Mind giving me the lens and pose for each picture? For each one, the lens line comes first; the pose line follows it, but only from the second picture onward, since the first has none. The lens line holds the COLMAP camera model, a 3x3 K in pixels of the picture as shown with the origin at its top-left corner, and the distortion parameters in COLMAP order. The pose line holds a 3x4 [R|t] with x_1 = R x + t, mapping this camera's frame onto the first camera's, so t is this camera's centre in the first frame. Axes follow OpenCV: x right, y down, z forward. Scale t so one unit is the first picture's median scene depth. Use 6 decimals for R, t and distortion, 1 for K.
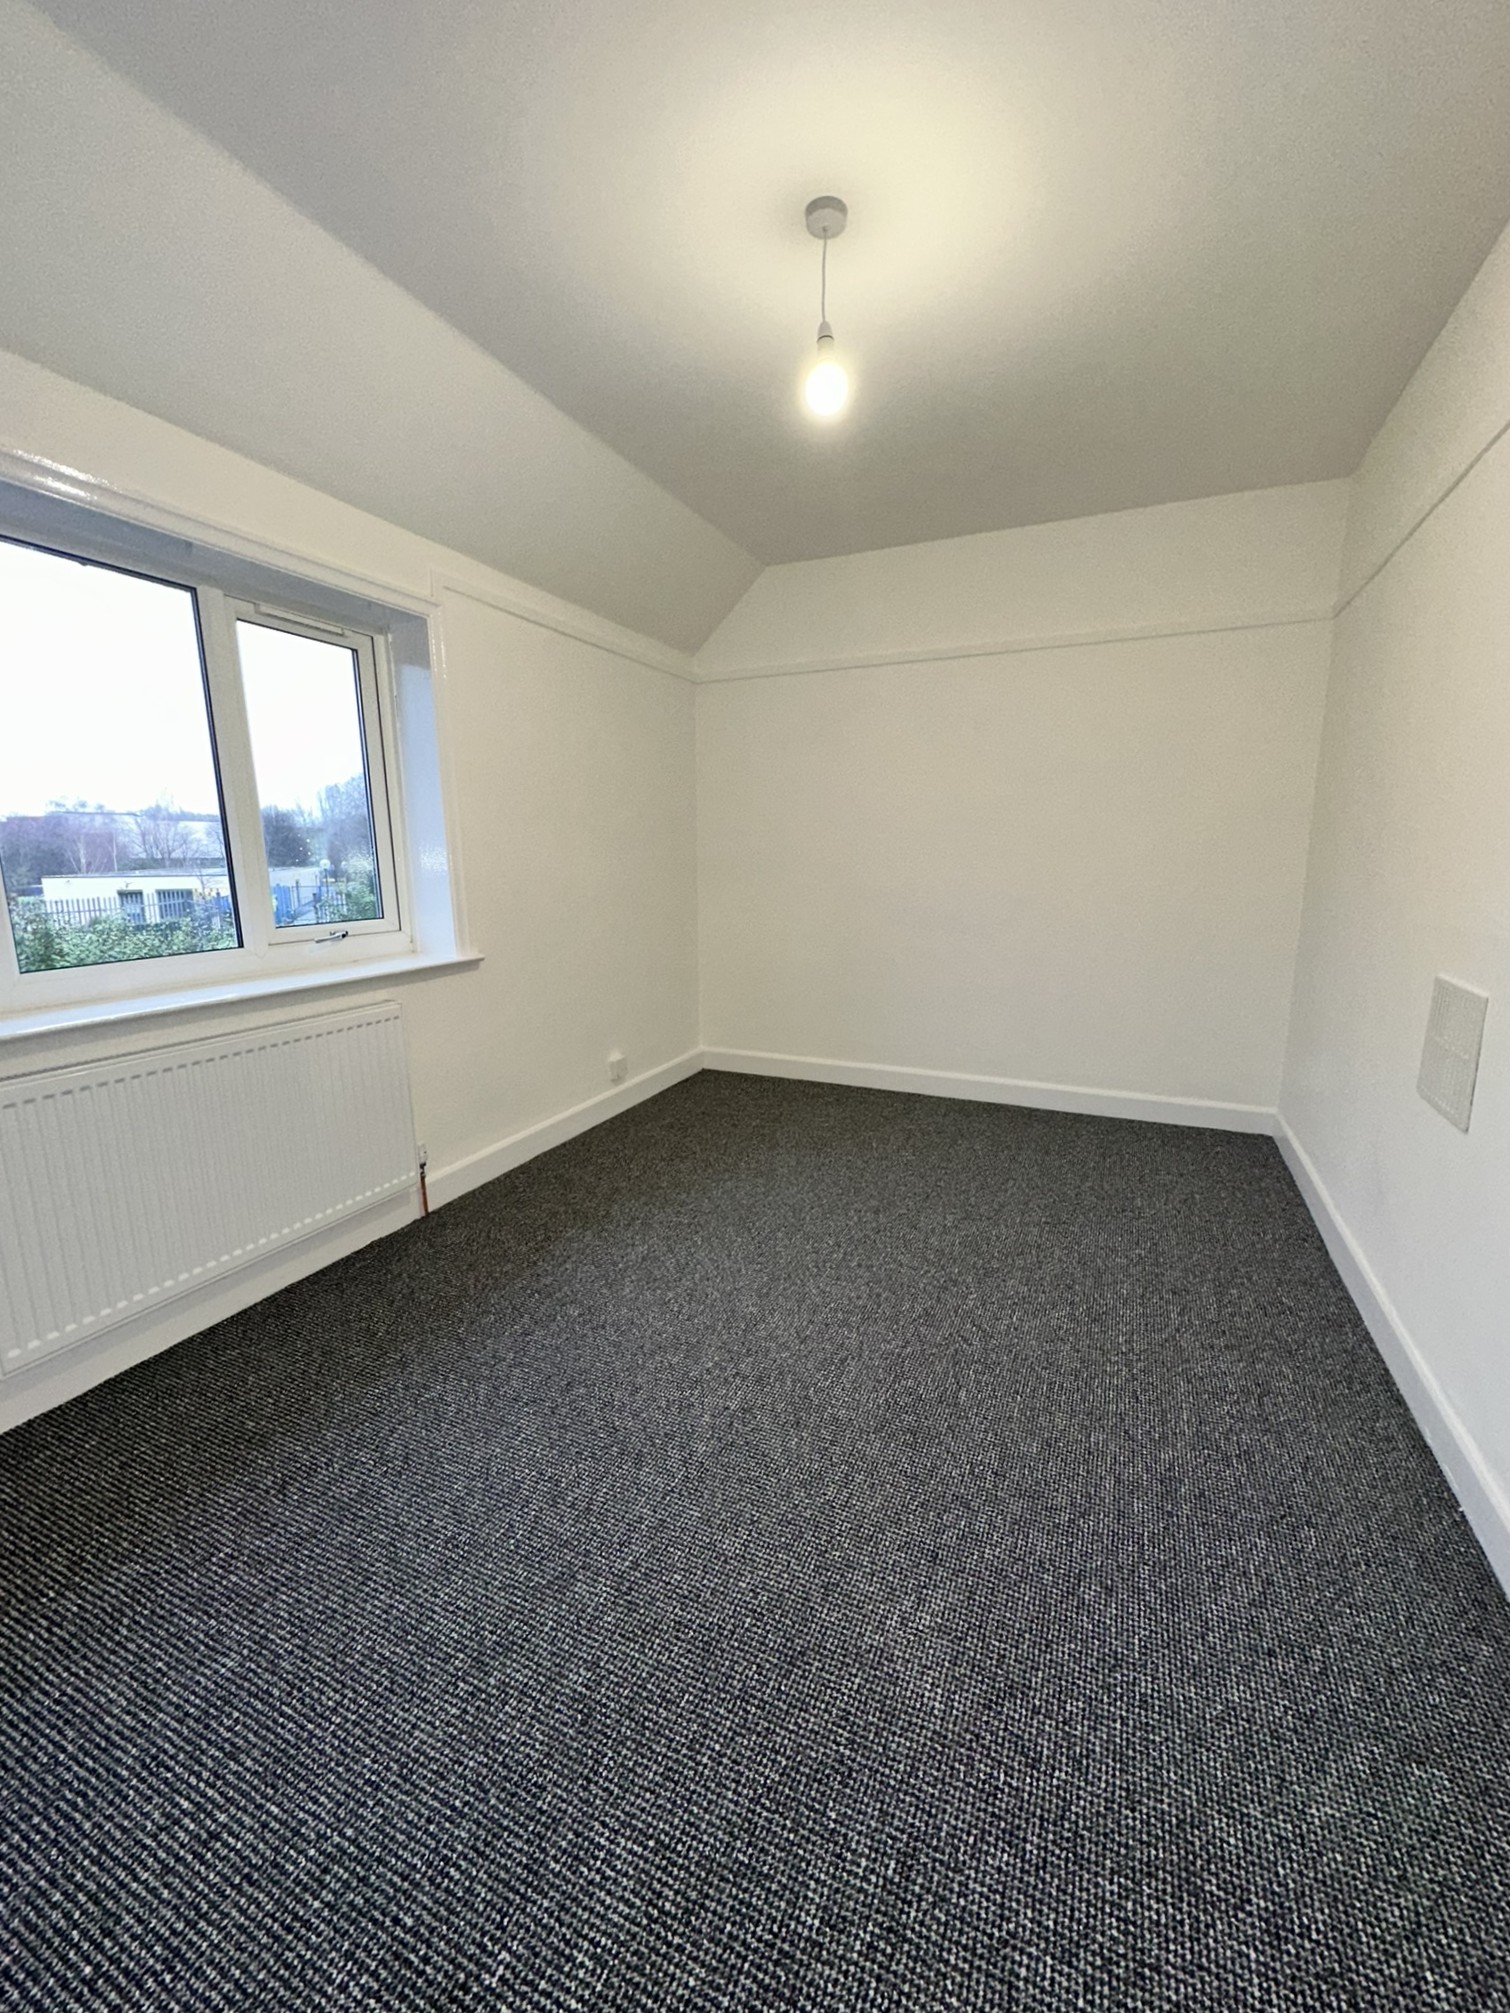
lens RADIAL K [[799.9, 0, 759.8], [0, 799.9, 1007.4], [0, 0, 1]] dist [-0.001612, 0.000209]
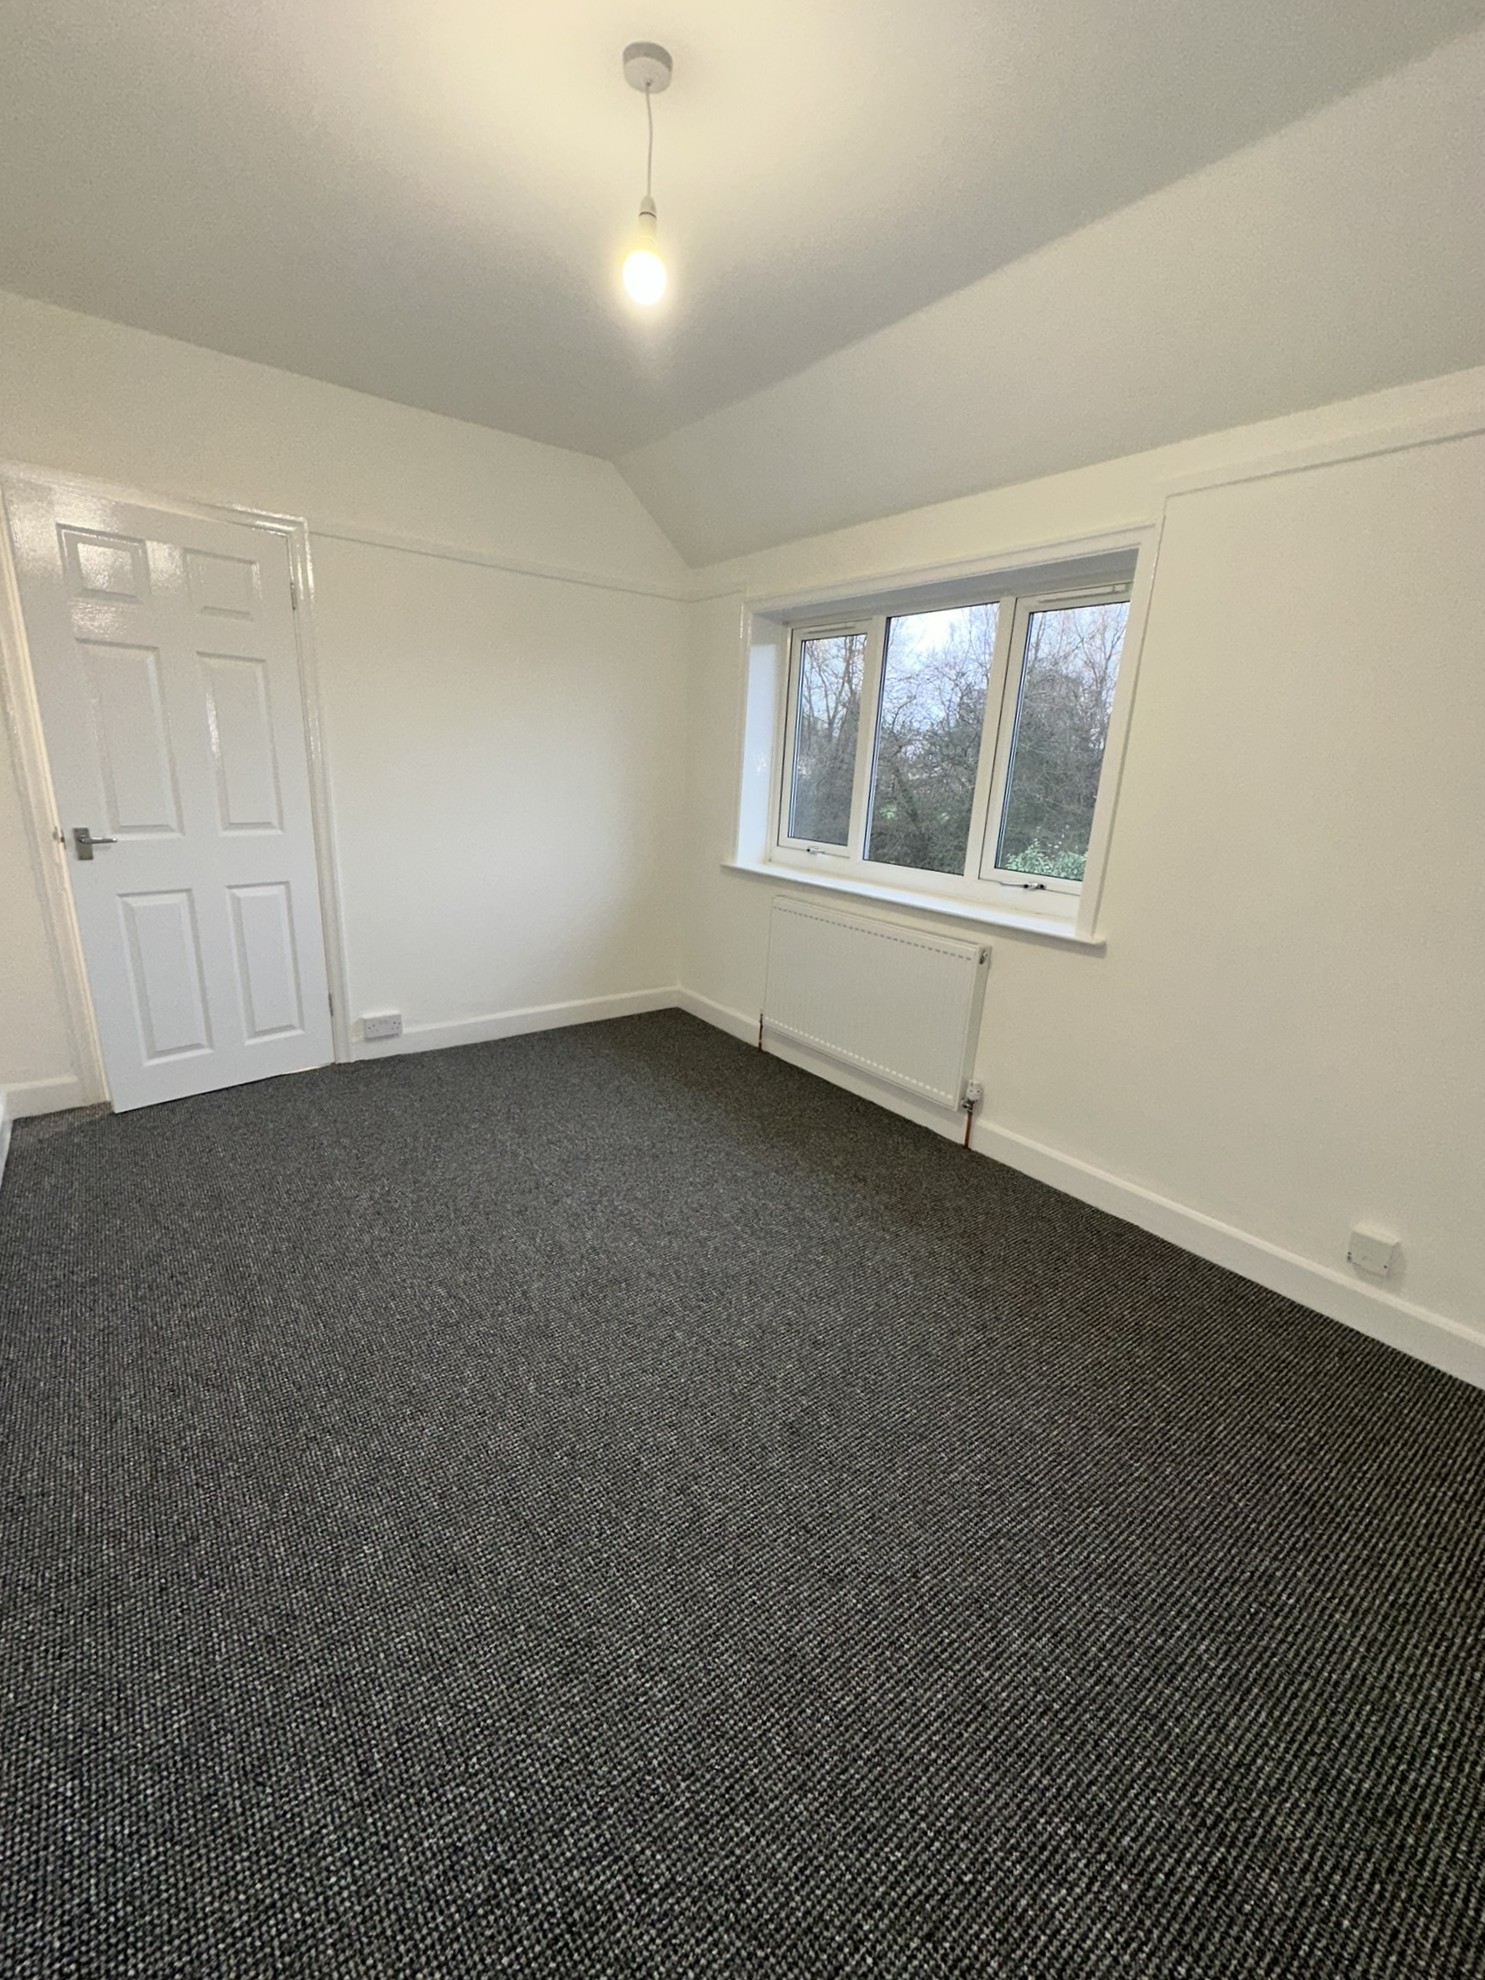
lens RADIAL K [[786.8, 0, 729.1], [0, 786.8, 990.1], [0, 0, 1]] dist [-0.001612, 0.000209]
pose [[-0.459623, 0.235896, -0.856212, 0.618558], [-0.213890, 0.906300, 0.364514, -0.263360], [0.861973, 0.350675, -0.366101, 1.078193]]
